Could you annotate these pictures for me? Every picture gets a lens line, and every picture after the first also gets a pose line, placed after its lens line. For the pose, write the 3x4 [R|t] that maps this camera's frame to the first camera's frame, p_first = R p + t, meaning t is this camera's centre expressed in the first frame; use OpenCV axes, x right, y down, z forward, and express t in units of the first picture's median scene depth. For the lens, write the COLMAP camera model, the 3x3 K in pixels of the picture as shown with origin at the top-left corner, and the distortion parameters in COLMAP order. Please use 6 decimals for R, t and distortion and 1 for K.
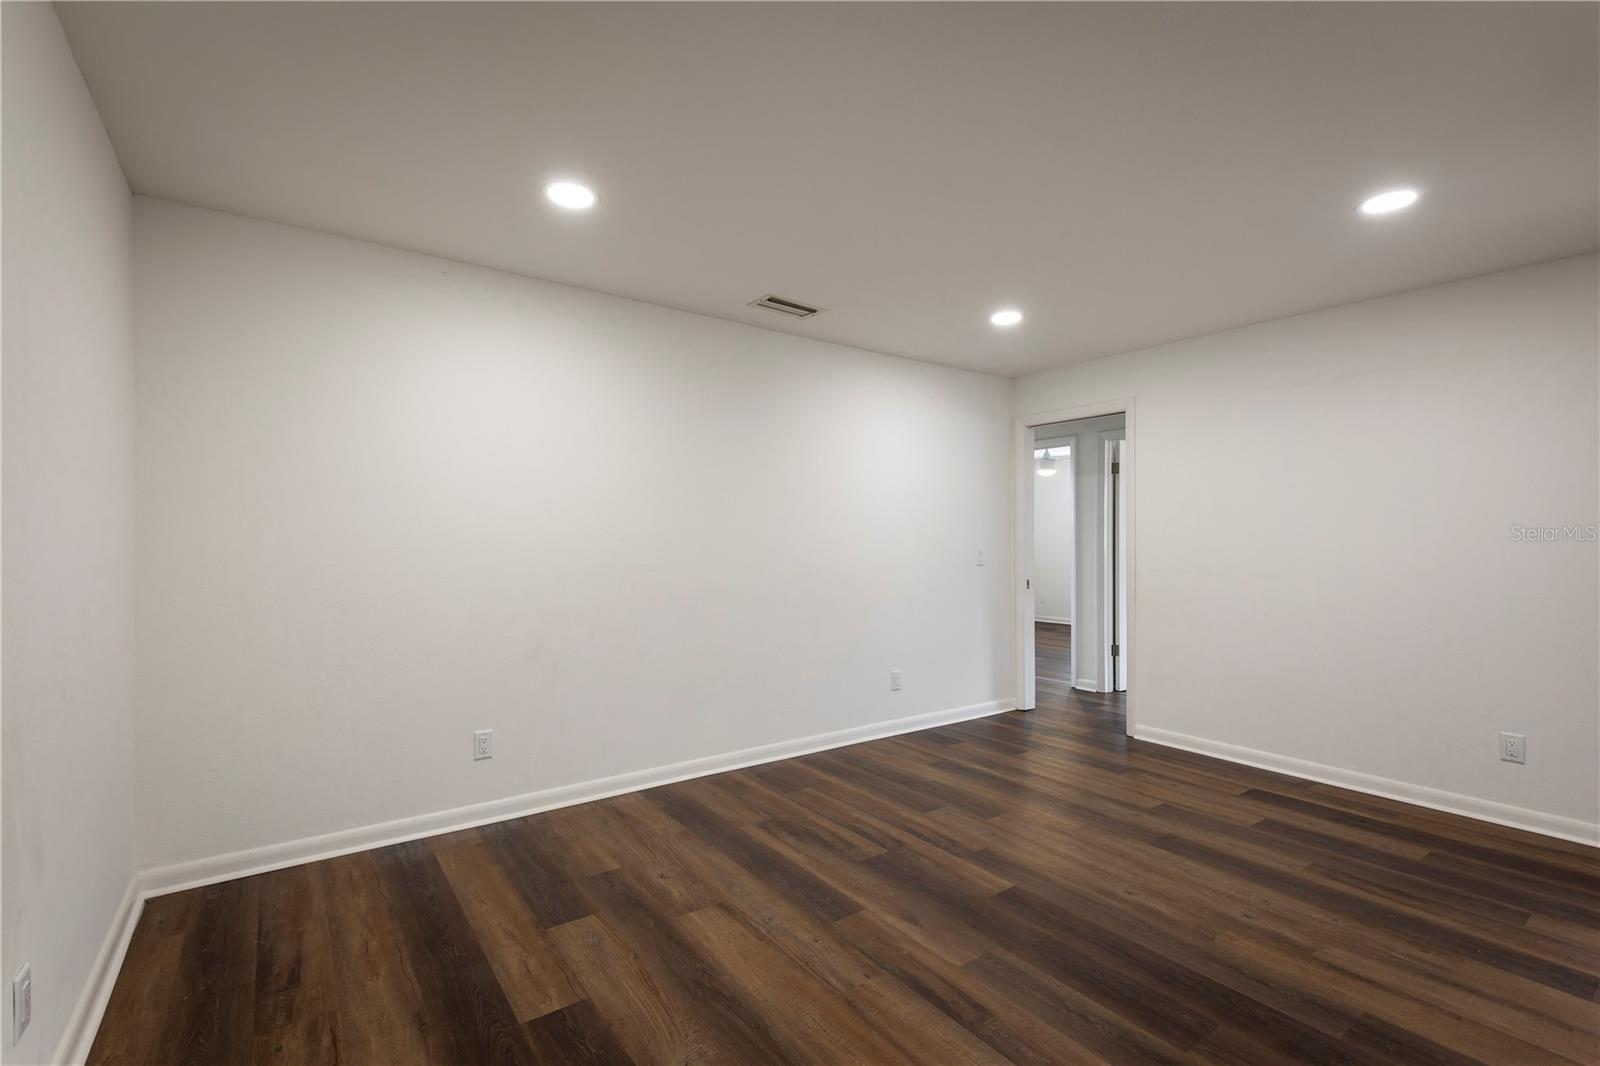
lens RADIAL K [[737.1, 0, 799.5], [0, 737.1, 531.4], [0, 0, 1]] dist [0.015576, -0.004328]
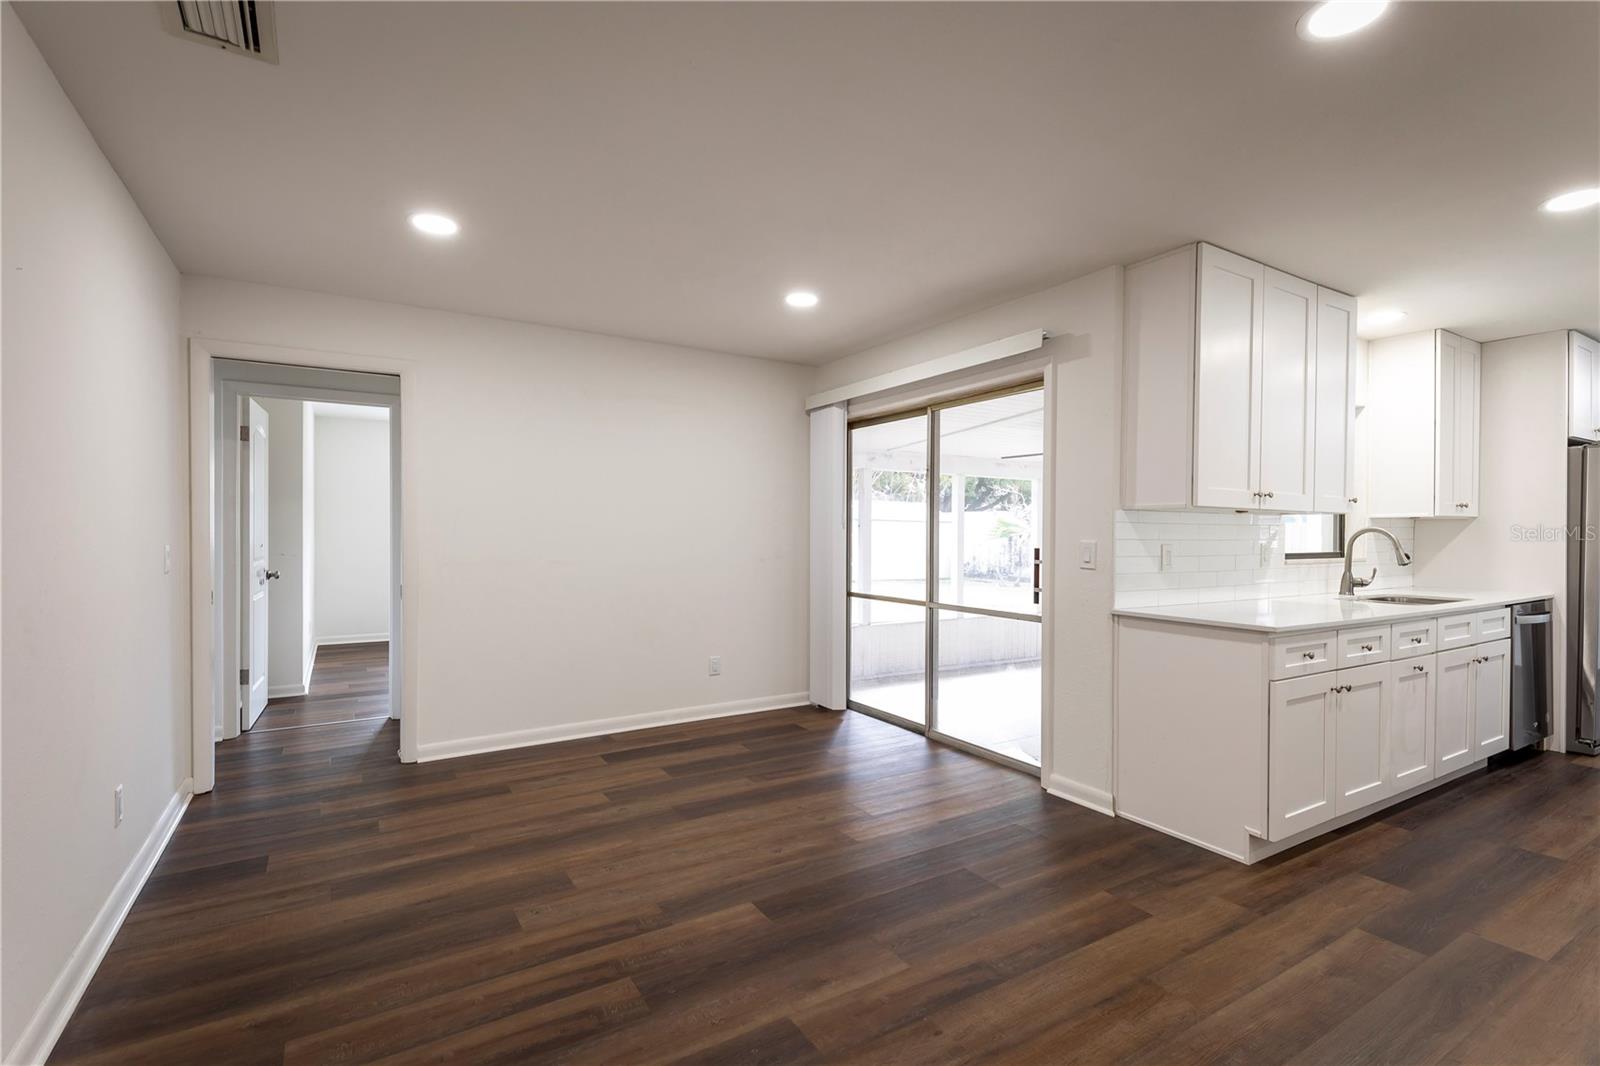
lens RADIAL K [[737.1, 0, 779.5], [0, 737.1, 540.4], [0, 0, 1]] dist [0.015576, -0.004328]
pose [[0.070334, -0.019446, 0.997334, -0.523086], [-0.008788, 0.999759, 0.020113, 0.004660], [-0.997485, -0.010179, 0.070146, 0.760919]]
